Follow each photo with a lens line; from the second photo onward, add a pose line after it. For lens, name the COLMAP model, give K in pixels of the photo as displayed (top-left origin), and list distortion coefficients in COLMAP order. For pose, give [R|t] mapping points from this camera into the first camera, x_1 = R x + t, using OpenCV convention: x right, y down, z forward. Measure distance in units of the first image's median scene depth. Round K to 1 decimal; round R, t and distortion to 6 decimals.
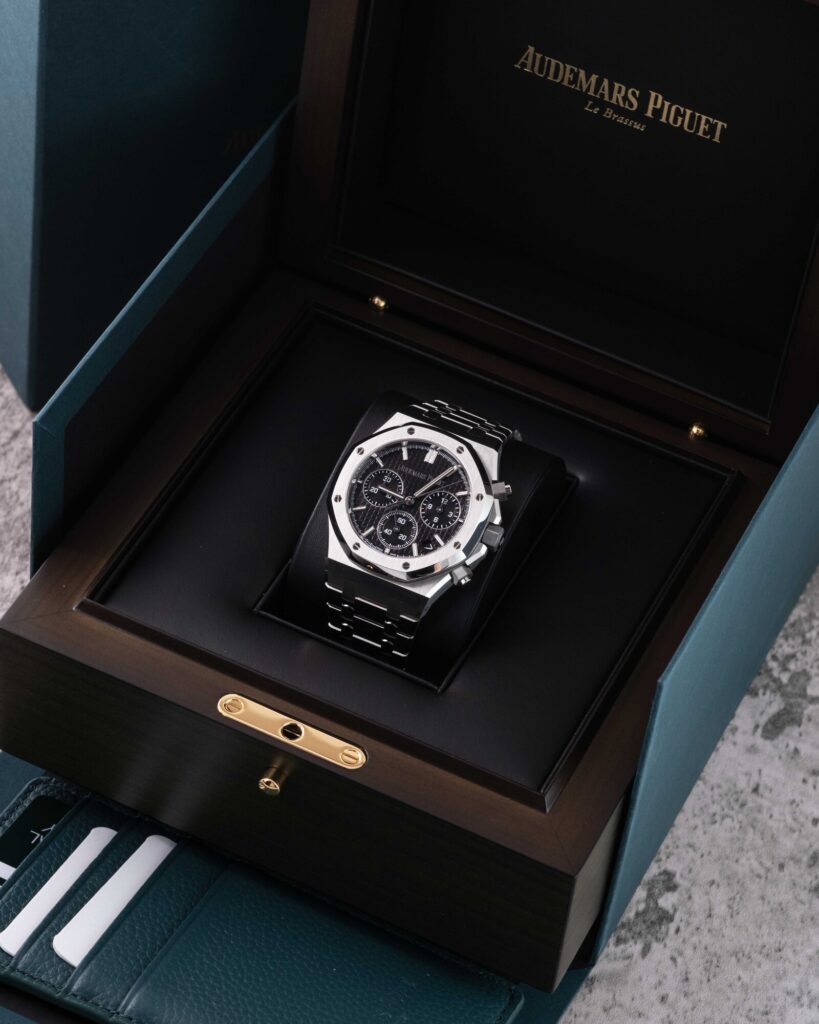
lens RADIAL K [[5007.0, 0, 407.7], [0, 5007.0, 513.2], [0, 0, 1]] dist [0.447362, 0.000000]
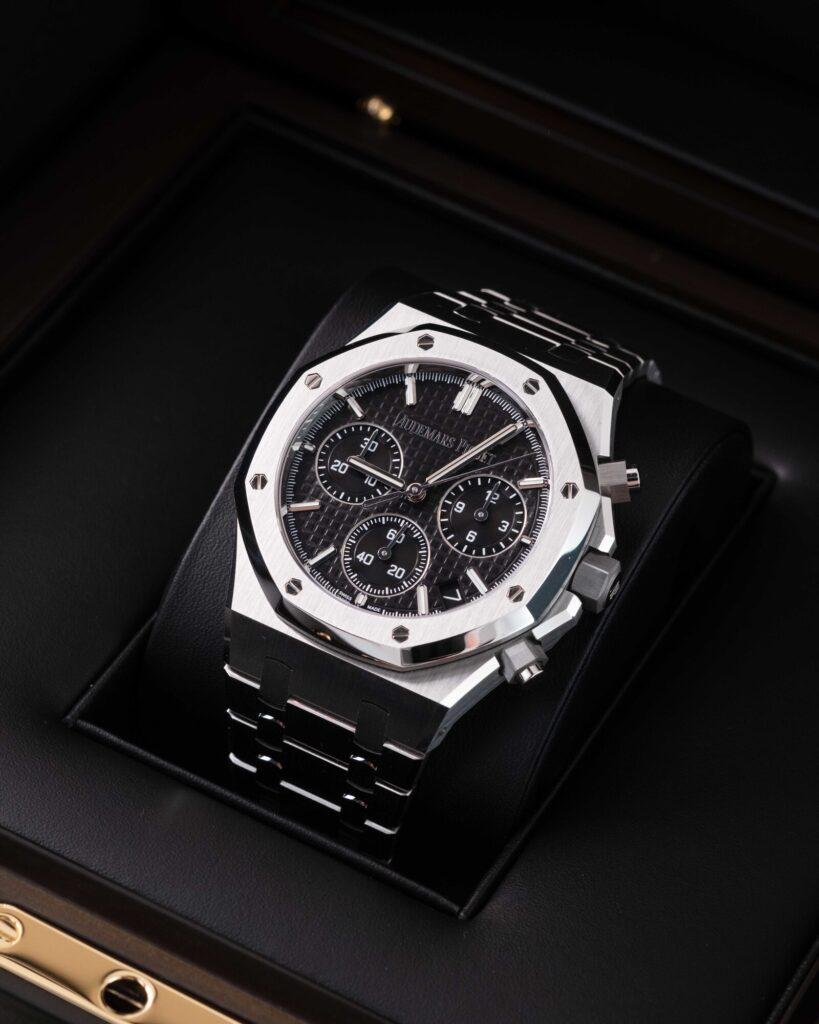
lens RADIAL K [[5007.0, 0, 412.9], [0, 5007.0, 510.2], [0, 0, 1]] dist [0.447362, 0.000000]
pose [[0.998982, 0.043650, -0.011393, 0.005373], [-0.043958, 0.998631, -0.028347, 0.012002], [0.010141, 0.028819, 0.999533, 0.543803]]
